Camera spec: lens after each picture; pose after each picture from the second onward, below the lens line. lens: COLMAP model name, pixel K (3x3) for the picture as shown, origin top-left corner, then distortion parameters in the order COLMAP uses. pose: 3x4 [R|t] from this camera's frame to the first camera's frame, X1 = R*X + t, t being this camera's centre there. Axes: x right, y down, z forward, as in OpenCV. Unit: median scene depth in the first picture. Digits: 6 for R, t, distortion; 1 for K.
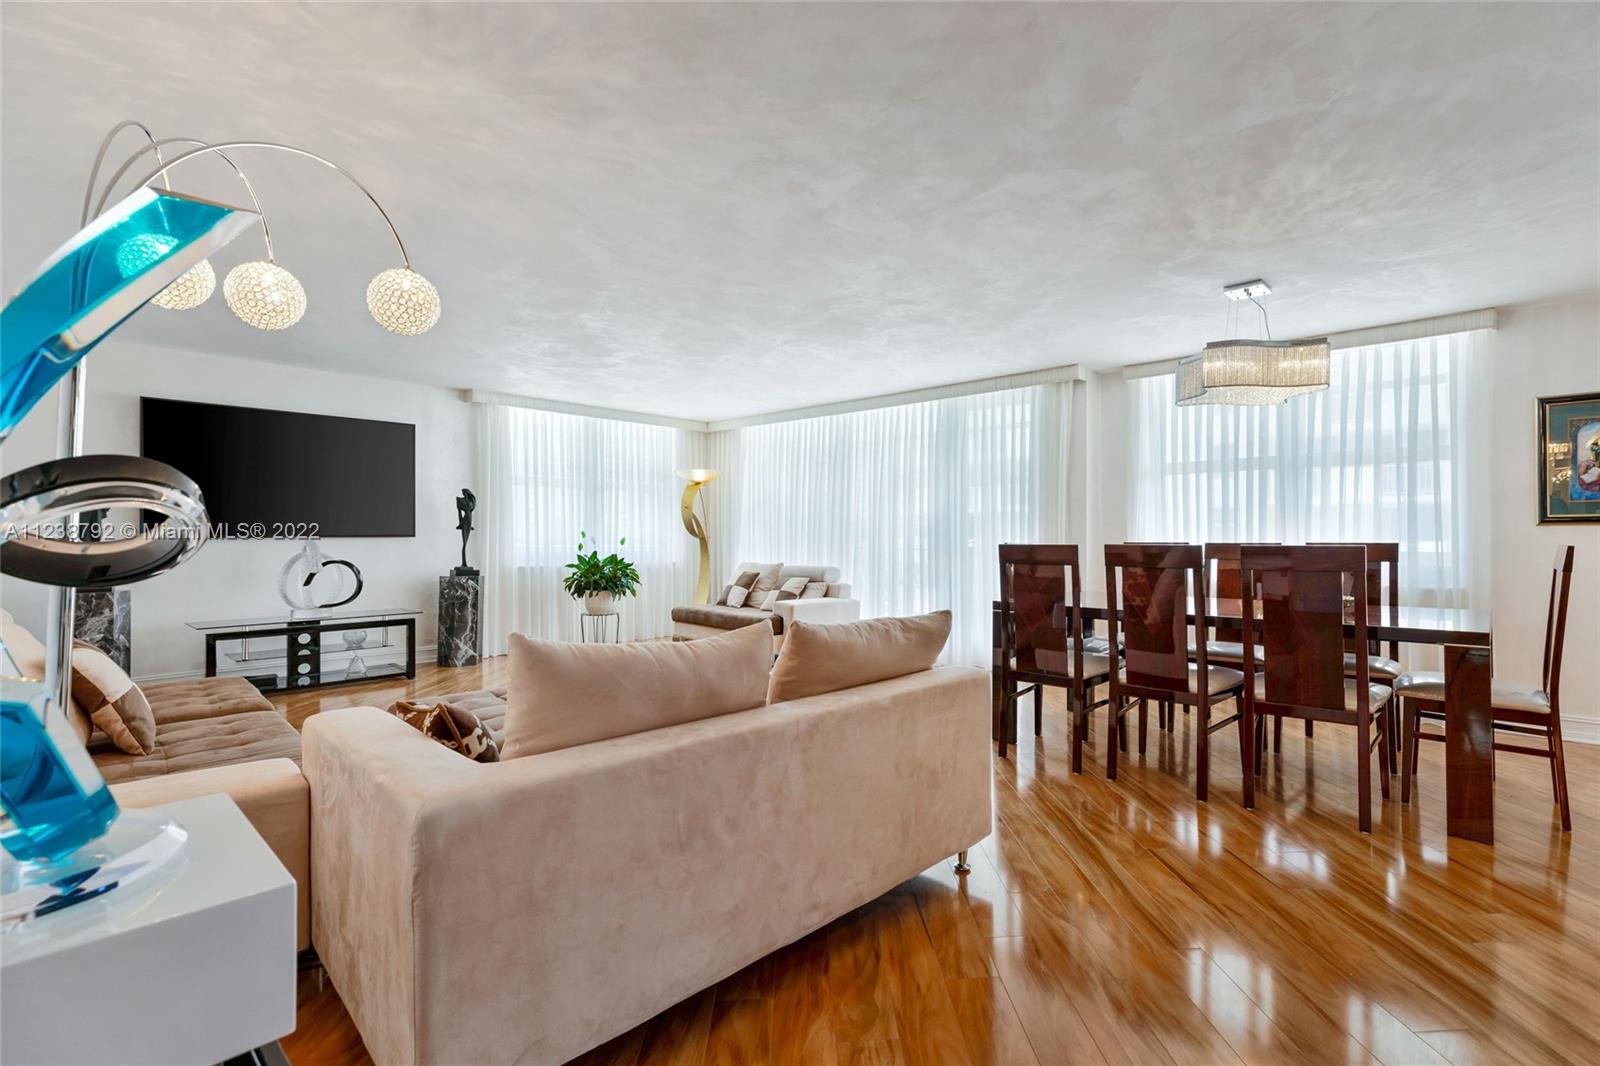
lens RADIAL K [[708.8, 0, 834.3], [0, 708.8, 535.0], [0, 0, 1]] dist [0.004180, 0.000065]
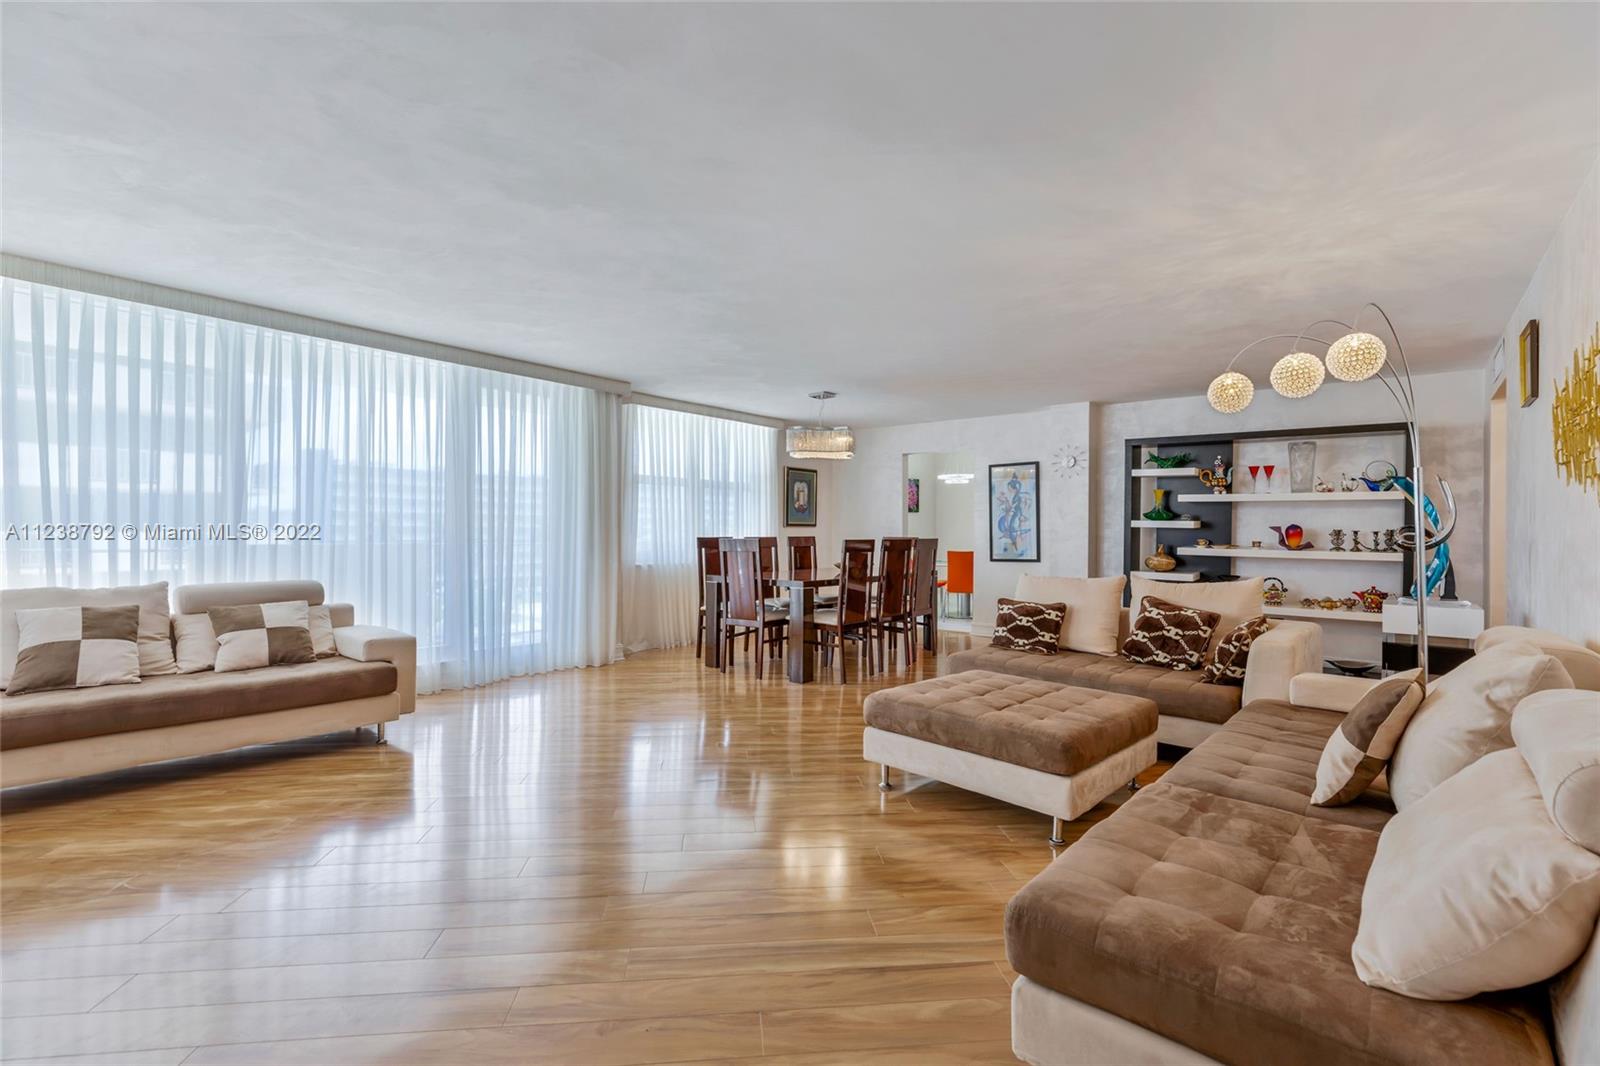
lens RADIAL K [[708.8, 0, 795.3], [0, 708.8, 532.1], [0, 0, 1]] dist [0.004180, 0.000065]
pose [[-0.042319, -0.002387, 0.999101, -0.715042], [-0.010698, 0.999941, 0.001936, -0.002216], [-0.999047, -0.010606, -0.042342, 0.668635]]
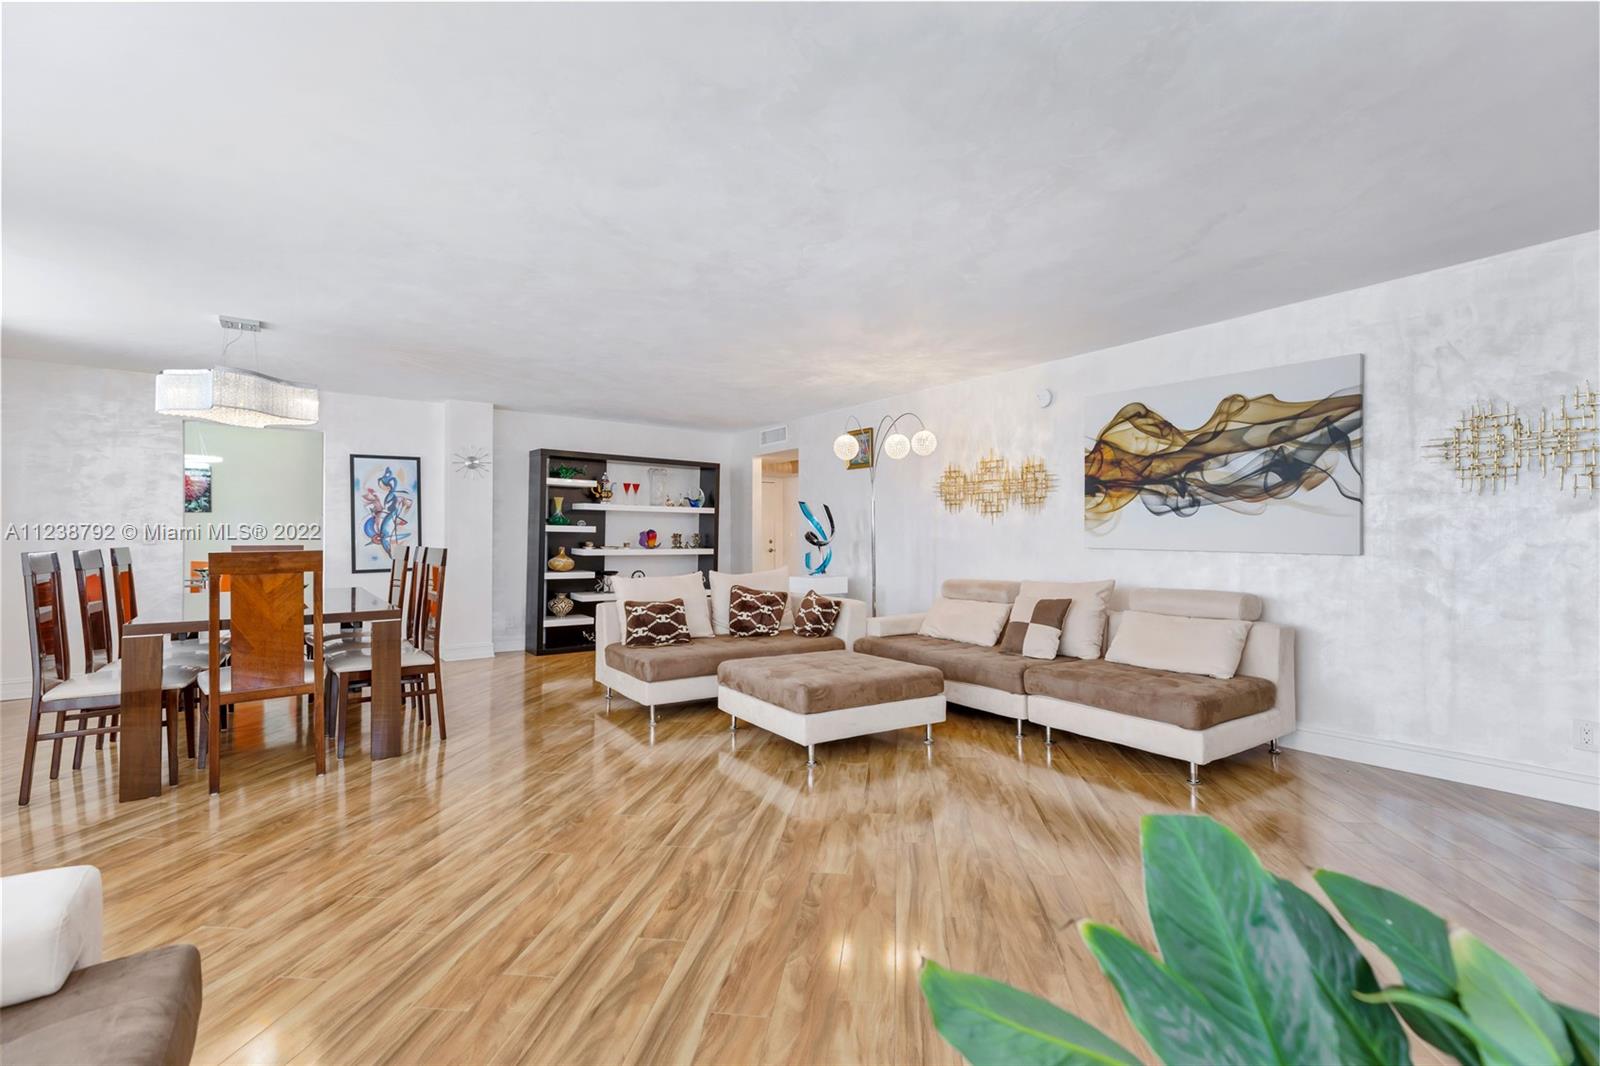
lens RADIAL K [[708.8, 0, 807.5], [0, 708.8, 532.2], [0, 0, 1]] dist [0.004180, 0.000065]
pose [[-0.981720, 0.000941, 0.190328, -0.305599], [-0.000904, 0.999953, -0.009607, -0.001286], [-0.190328, -0.009603, -0.981674, 1.154101]]
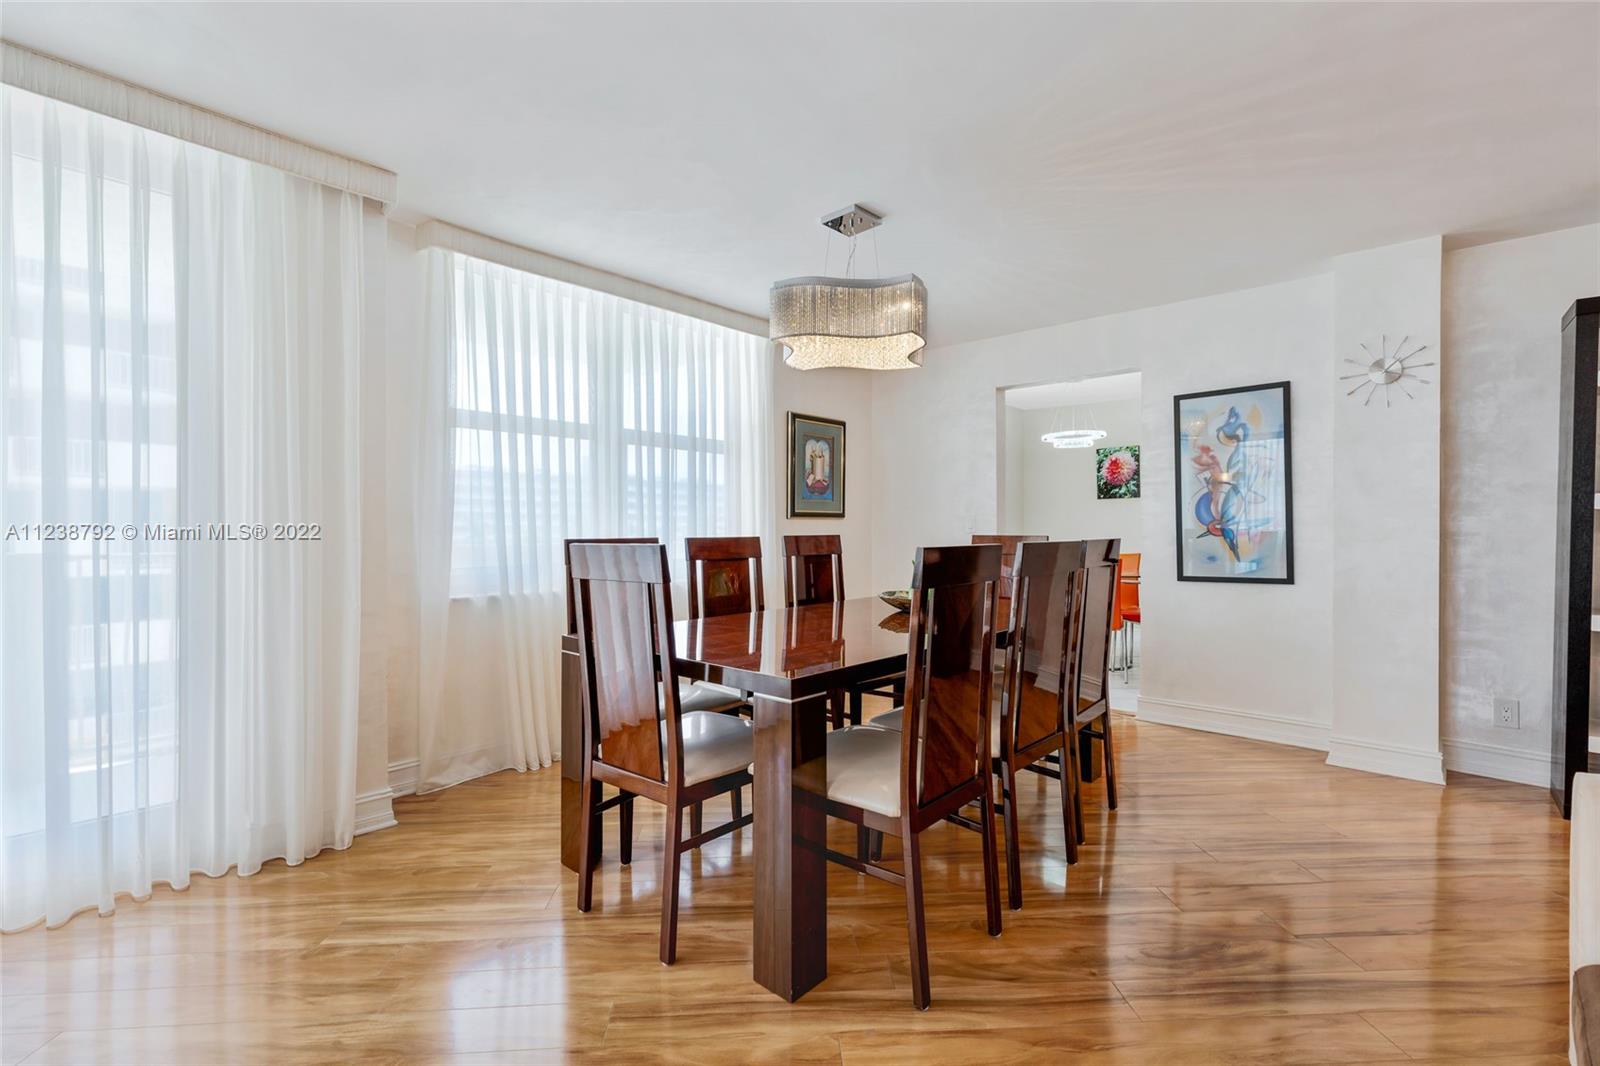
lens RADIAL K [[708.8, 0, 809.4], [0, 708.8, 524.8], [0, 0, 1]] dist [0.004180, 0.000065]
pose [[-0.010088, 0.002576, 0.999946, -0.116878], [-0.004195, 0.999988, -0.002619, -0.000027], [-0.999940, -0.004221, -0.010077, 0.615835]]
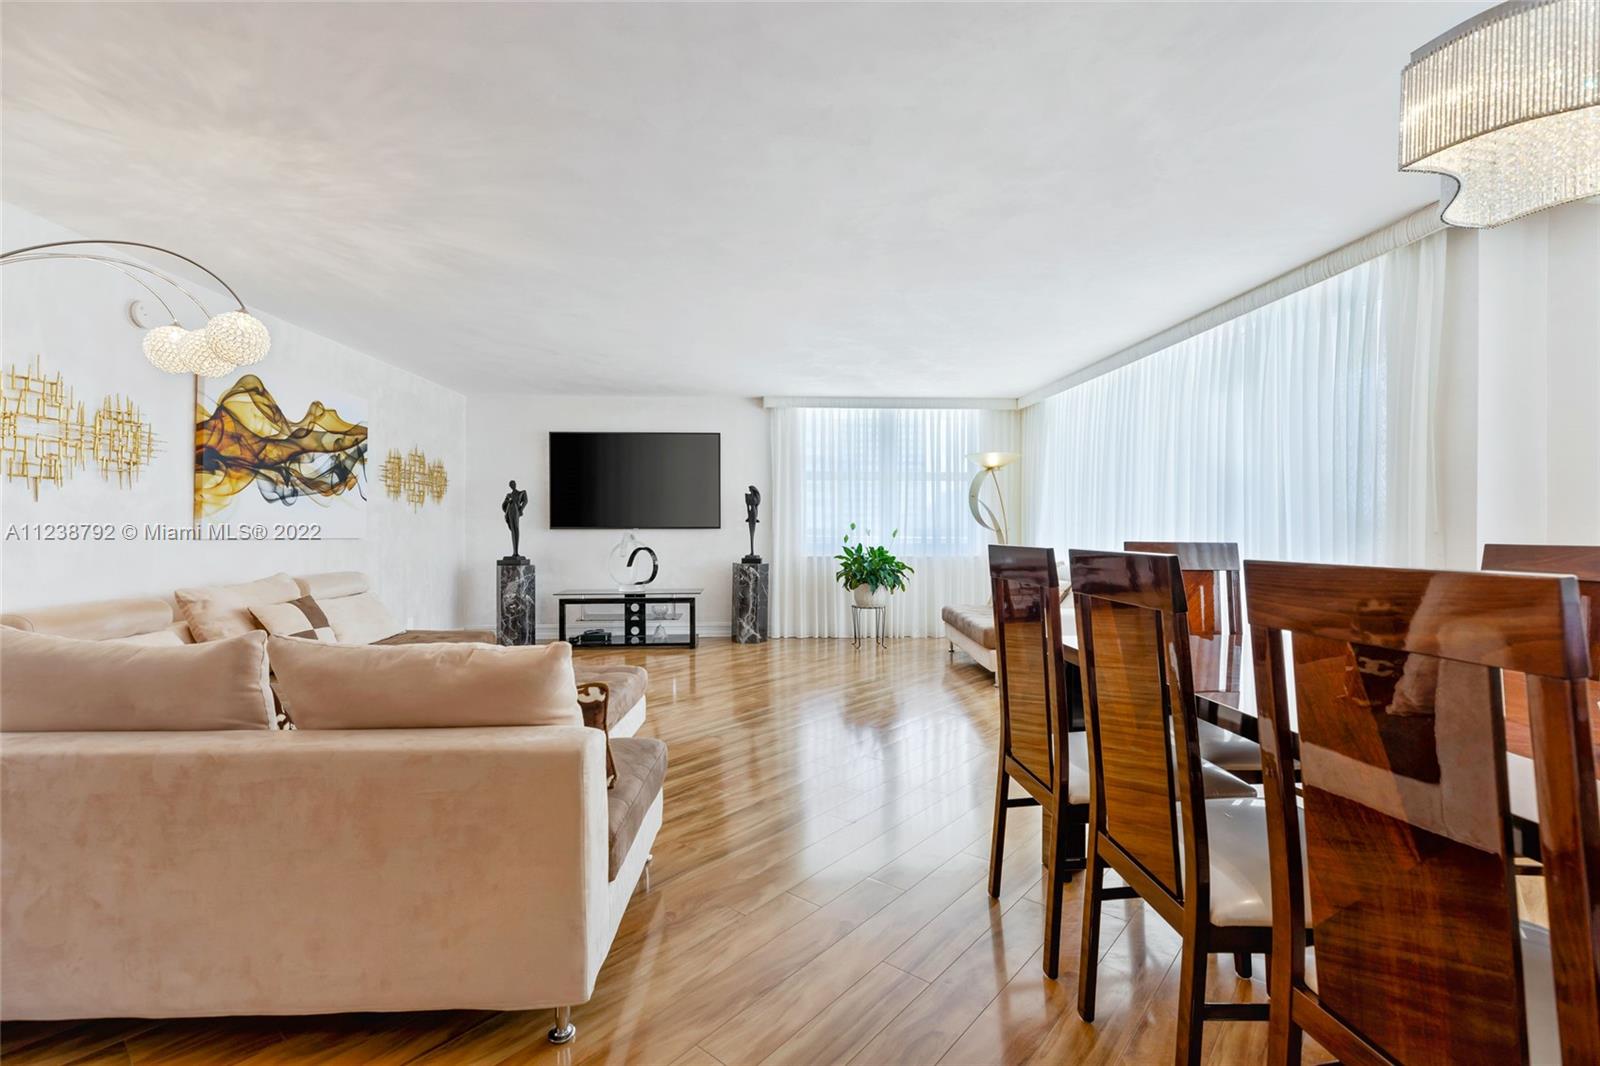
lens RADIAL K [[708.8, 0, 798.3], [0, 708.8, 533.9], [0, 0, 1]] dist [0.004180, 0.000065]
pose [[0.711495, 0.006225, -0.702664, 0.325105], [0.002259, 0.999935, 0.011146, -0.001931], [0.702688, -0.009518, 0.711435, 0.253599]]
